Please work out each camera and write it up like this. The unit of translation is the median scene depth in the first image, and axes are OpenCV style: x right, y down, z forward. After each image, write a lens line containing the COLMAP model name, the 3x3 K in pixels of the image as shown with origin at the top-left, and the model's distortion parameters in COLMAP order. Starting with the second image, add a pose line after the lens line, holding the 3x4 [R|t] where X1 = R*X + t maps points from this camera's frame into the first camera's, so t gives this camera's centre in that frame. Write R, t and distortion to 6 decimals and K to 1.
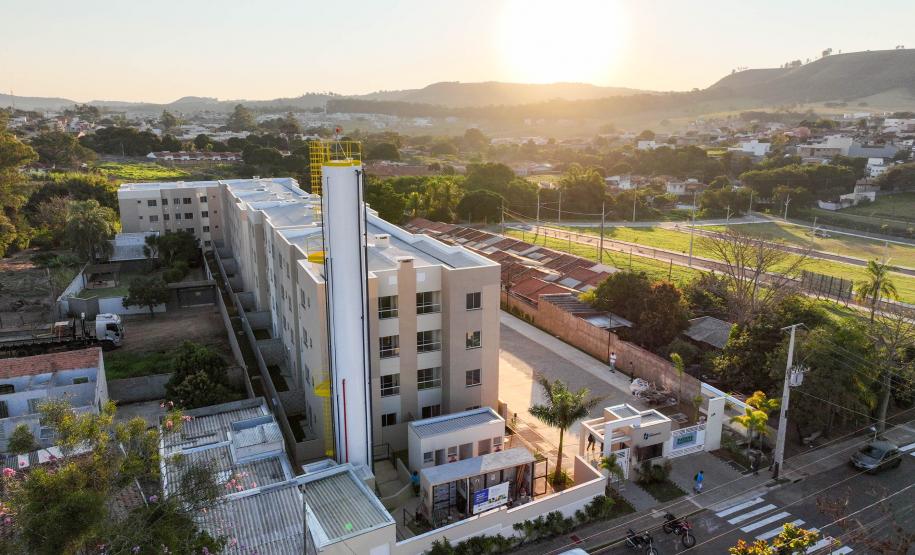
lens RADIAL K [[648.6, 0, 457.5], [0, 648.6, 277.5], [0, 0, 1]] dist [0.000404, -0.001936]
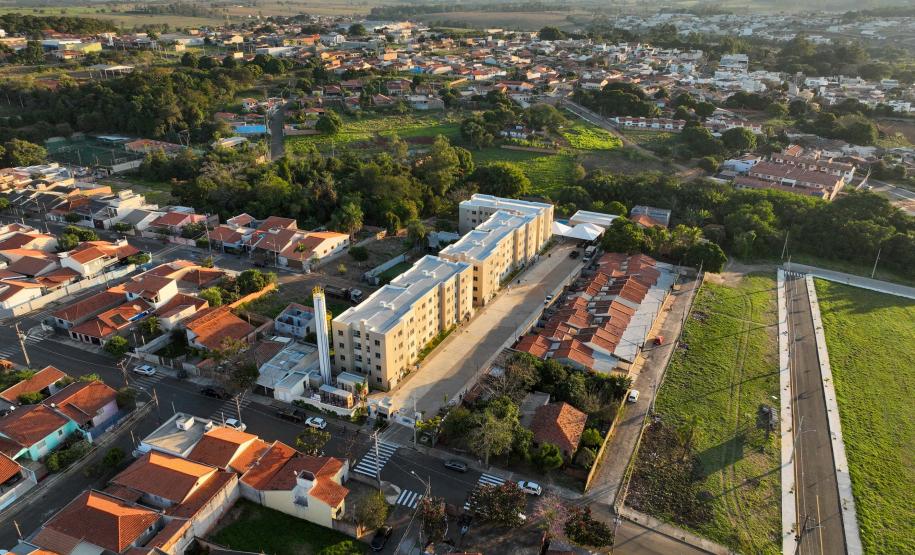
lens RADIAL K [[648.6, 0, 457.5], [0, 648.6, 277.5], [0, 0, 1]] dist [0.000404, -0.001936]
pose [[0.637412, 0.313222, -0.703987, 0.322382], [-0.190161, 0.949335, 0.250206, -0.151282], [0.746689, -0.025613, 0.664680, -0.091637]]
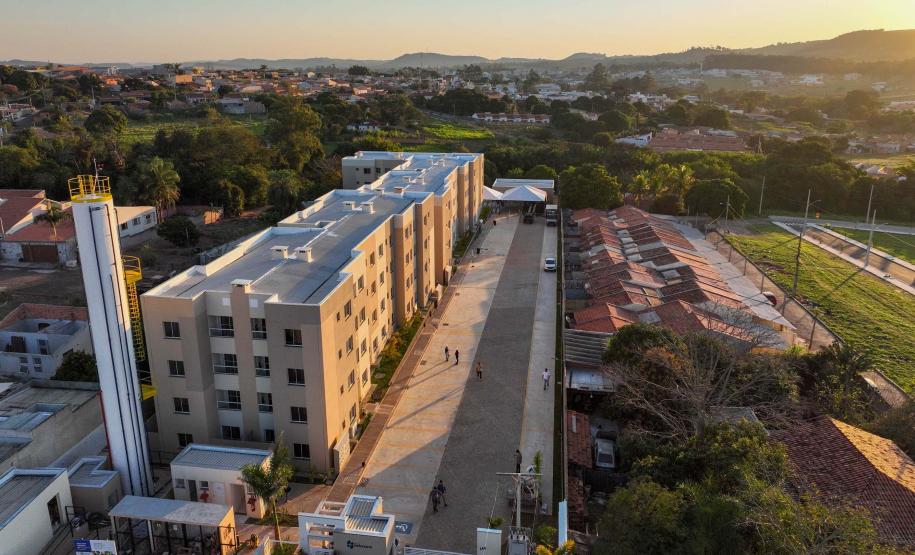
lens RADIAL K [[645.6, 0, 457.7], [0, 645.6, 243.9], [0, 0, 1]] dist [0.000585, 0.007681]
pose [[0.843549, 0.136680, -0.519369, 0.105884], [-0.126969, 0.990413, 0.054421, -0.027511], [0.521828, 0.020037, 0.852816, 0.046665]]
